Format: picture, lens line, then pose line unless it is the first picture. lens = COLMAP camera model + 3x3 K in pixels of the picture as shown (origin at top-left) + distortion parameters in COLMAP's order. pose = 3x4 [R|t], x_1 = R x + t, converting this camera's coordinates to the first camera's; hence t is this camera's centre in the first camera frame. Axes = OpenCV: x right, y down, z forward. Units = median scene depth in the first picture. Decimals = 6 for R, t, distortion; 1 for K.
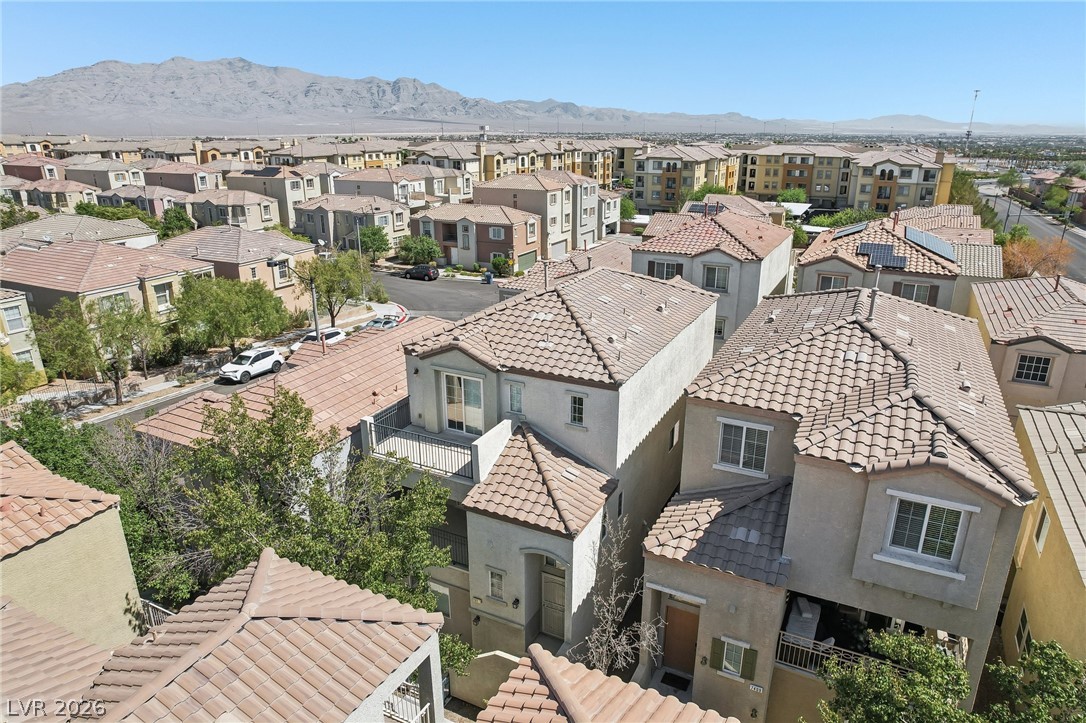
lens RADIAL K [[694.1, 0, 546.5], [0, 694.1, 362.7], [0, 0, 1]] dist [-0.070395, 0.061752]
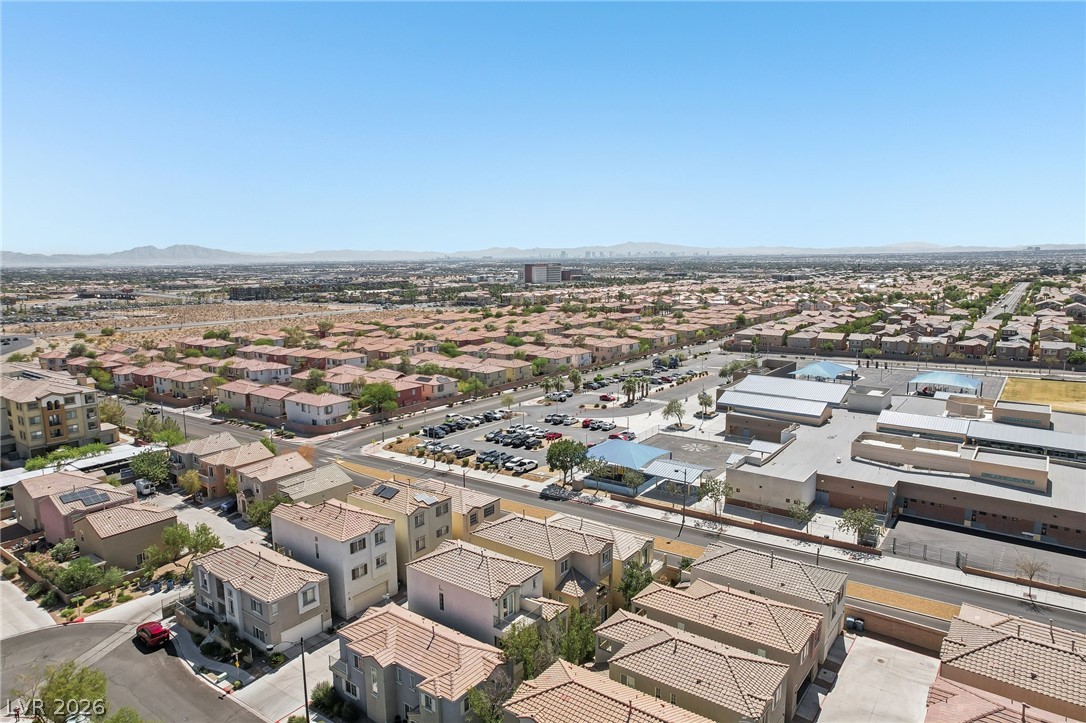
lens RADIAL K [[691.0, 0, 545.8], [0, 691.0, 365.5], [0, 0, 1]] dist [-0.070780, 0.061773]
pose [[0.165104, -0.160349, 0.973154, -0.683494], [0.327520, 0.939616, 0.099257, -0.279881], [-0.930307, 0.302340, 0.207652, -0.010360]]
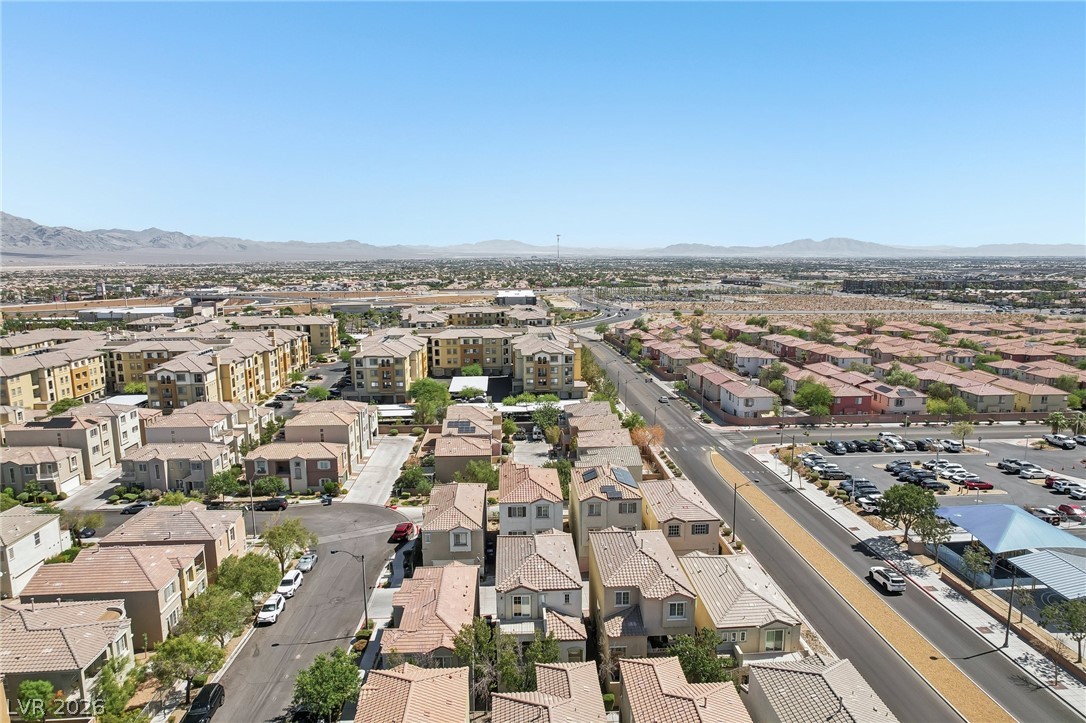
lens RADIAL K [[691.0, 0, 545.8], [0, 691.0, 365.5], [0, 0, 1]] dist [-0.070780, 0.061773]
pose [[0.866620, -0.088198, 0.491112, -0.323167], [0.169285, 0.977848, -0.123112, -0.130764], [-0.469375, 0.189829, 0.862353, -0.392595]]
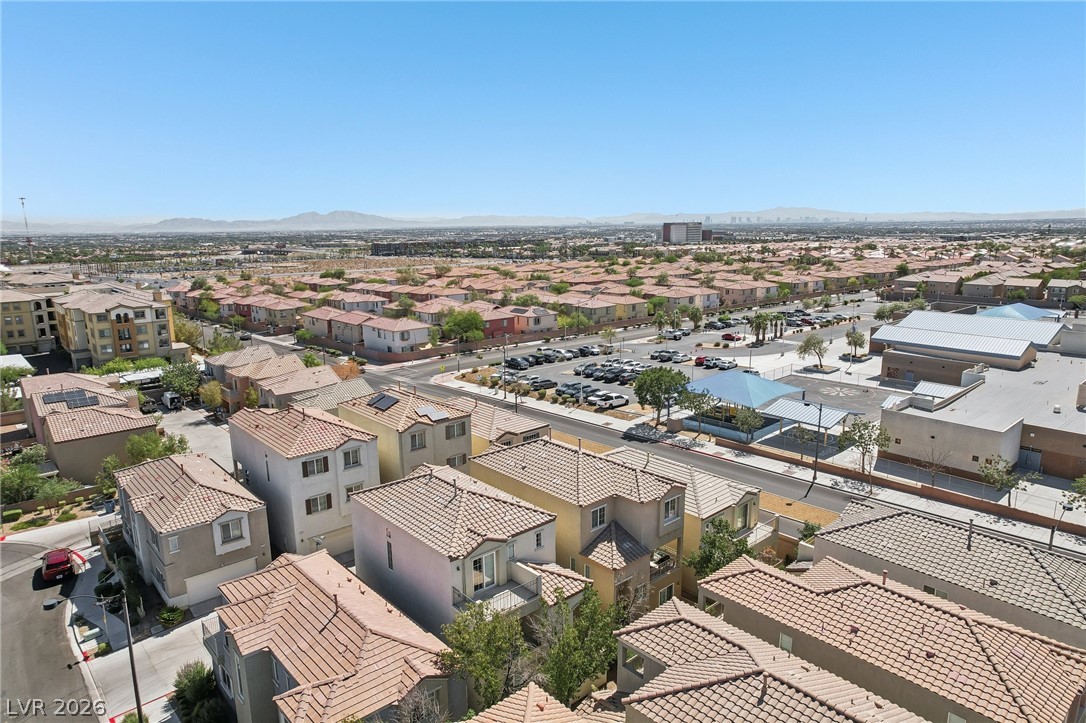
lens RADIAL K [[691.0, 0, 545.8], [0, 691.0, 365.5], [0, 0, 1]] dist [-0.070780, 0.061773]
pose [[0.359525, -0.197148, 0.912072, -0.380118], [0.313448, 0.946148, 0.080957, -0.128543], [-0.878916, 0.256780, 0.401959, 0.013972]]
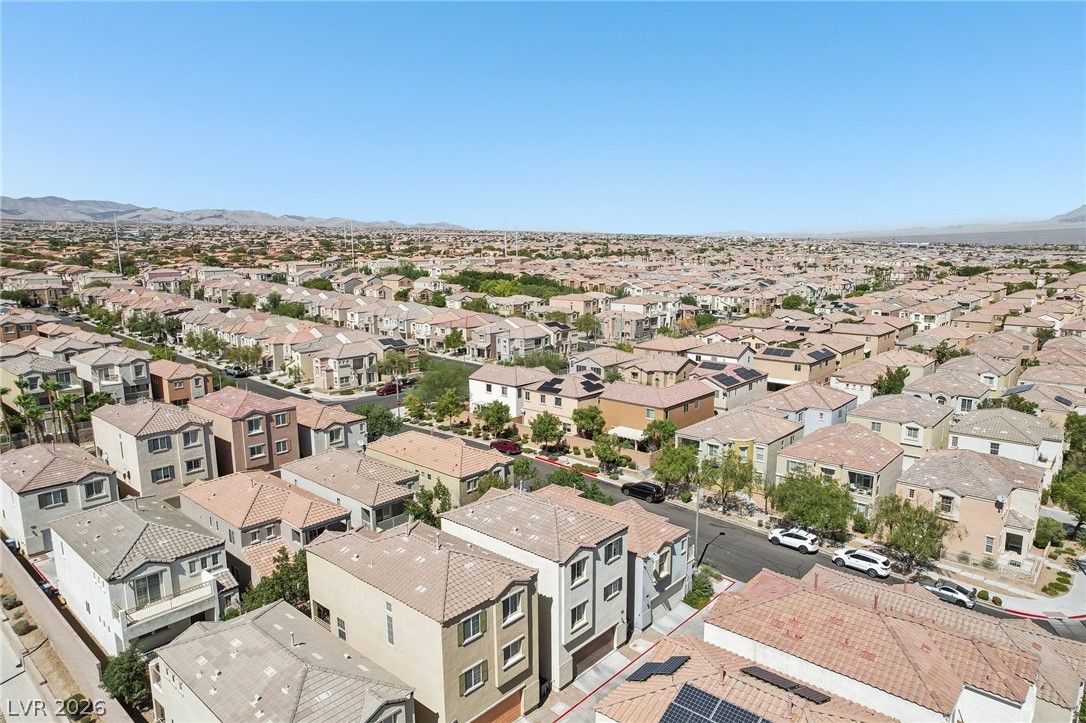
lens RADIAL K [[692.9, 0, 545.7], [0, 692.9, 361.7], [0, 0, 1]] dist [-0.075908, 0.070897]
pose [[-0.255364, 0.169370, -0.951895, 0.520429], [-0.311339, 0.917690, 0.246806, -0.277538], [0.915346, 0.359387, -0.181613, 0.356670]]
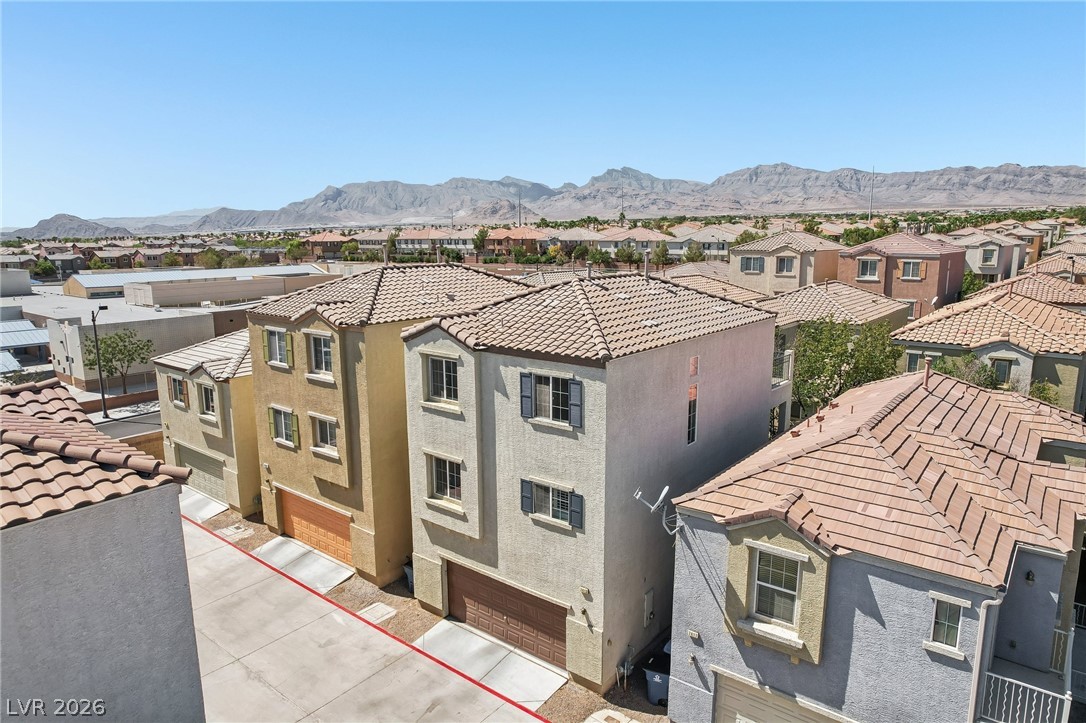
lens RADIAL K [[694.1, 0, 546.5], [0, 694.1, 362.7], [0, 0, 1]] dist [-0.070395, 0.061752]
pose [[-0.979558, -0.030300, 0.198868, -0.017233], [0.072341, 0.869396, 0.488791, -0.136942], [-0.187706, 0.493186, -0.849432, 0.529214]]
